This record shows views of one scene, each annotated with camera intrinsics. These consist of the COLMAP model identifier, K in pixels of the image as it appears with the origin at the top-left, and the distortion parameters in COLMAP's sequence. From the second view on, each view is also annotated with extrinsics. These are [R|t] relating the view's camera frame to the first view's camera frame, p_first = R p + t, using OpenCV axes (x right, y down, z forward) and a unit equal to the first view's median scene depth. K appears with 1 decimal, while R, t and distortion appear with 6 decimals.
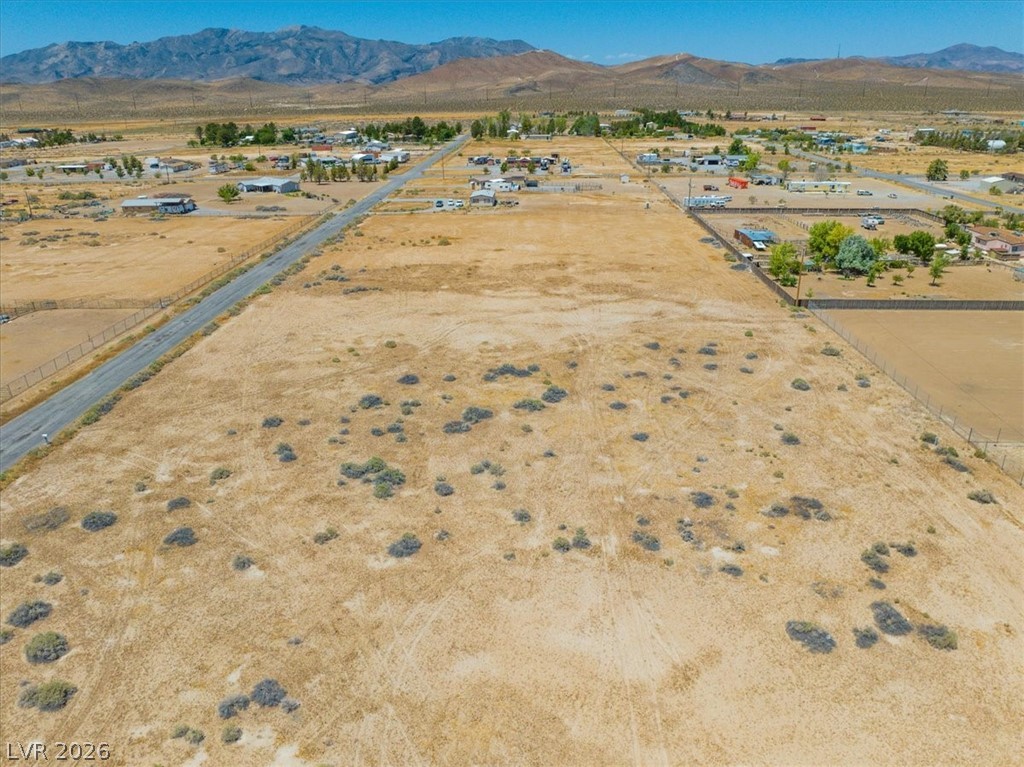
lens RADIAL K [[724.3, 0, 510.8], [0, 724.3, 407.2], [0, 0, 1]] dist [-0.047284, 0.017521]
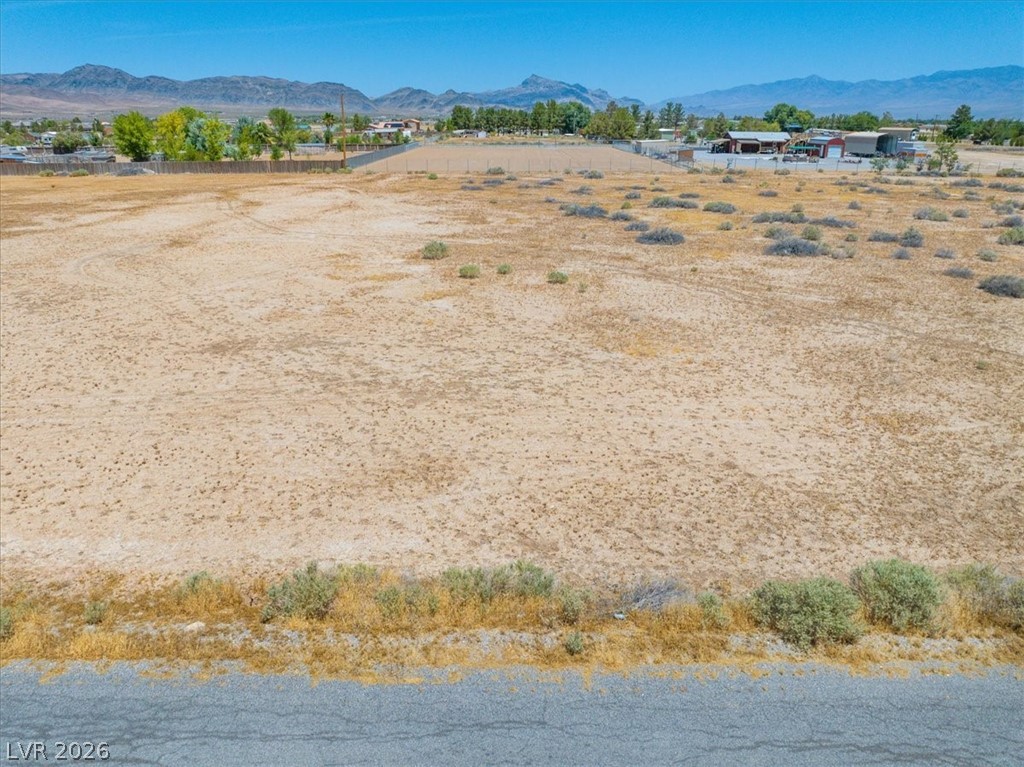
lens RADIAL K [[724.3, 0, 510.8], [0, 724.3, 376.9], [0, 0, 1]] dist [-0.047284, 0.017521]
pose [[-0.042965, -0.327354, 0.943924, -0.410513], [0.406451, 0.857350, 0.315830, -0.100557], [-0.912662, 0.397229, 0.096218, 0.717642]]
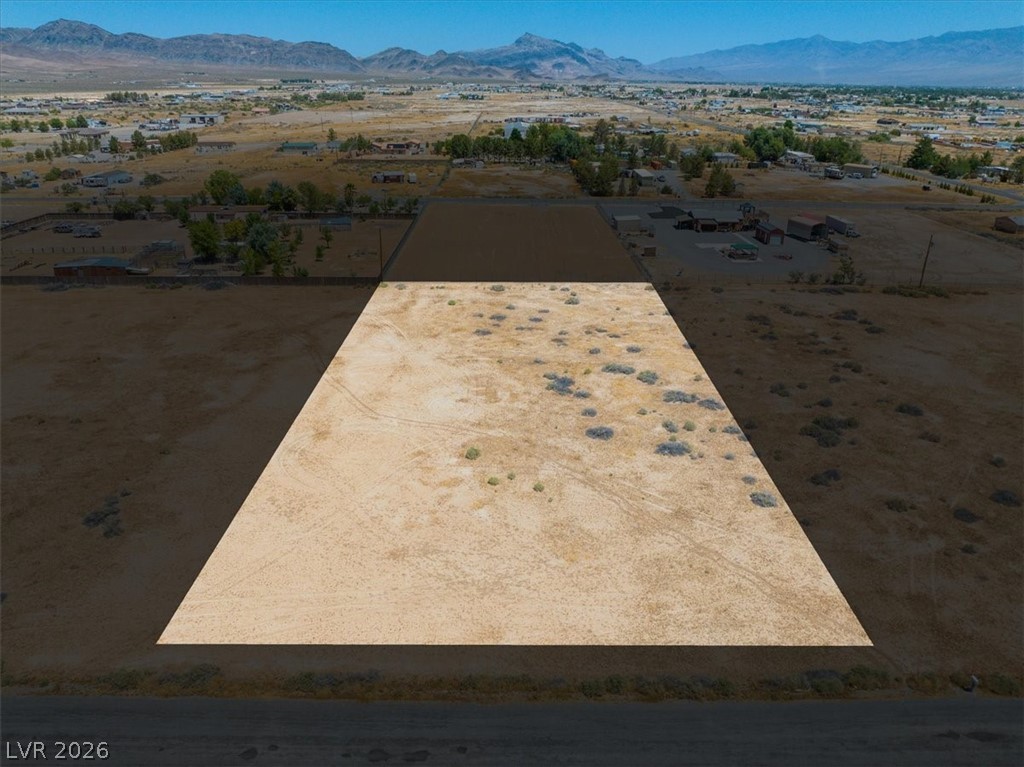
lens RADIAL K [[724.3, 0, 507.7], [0, 724.3, 416.7], [0, 0, 1]] dist [-0.047284, 0.017521]
pose [[-0.048693, -0.416917, 0.907639, -0.585951], [0.398577, 0.825118, 0.400395, -0.284584], [-0.915841, 0.381261, 0.125996, 0.654280]]
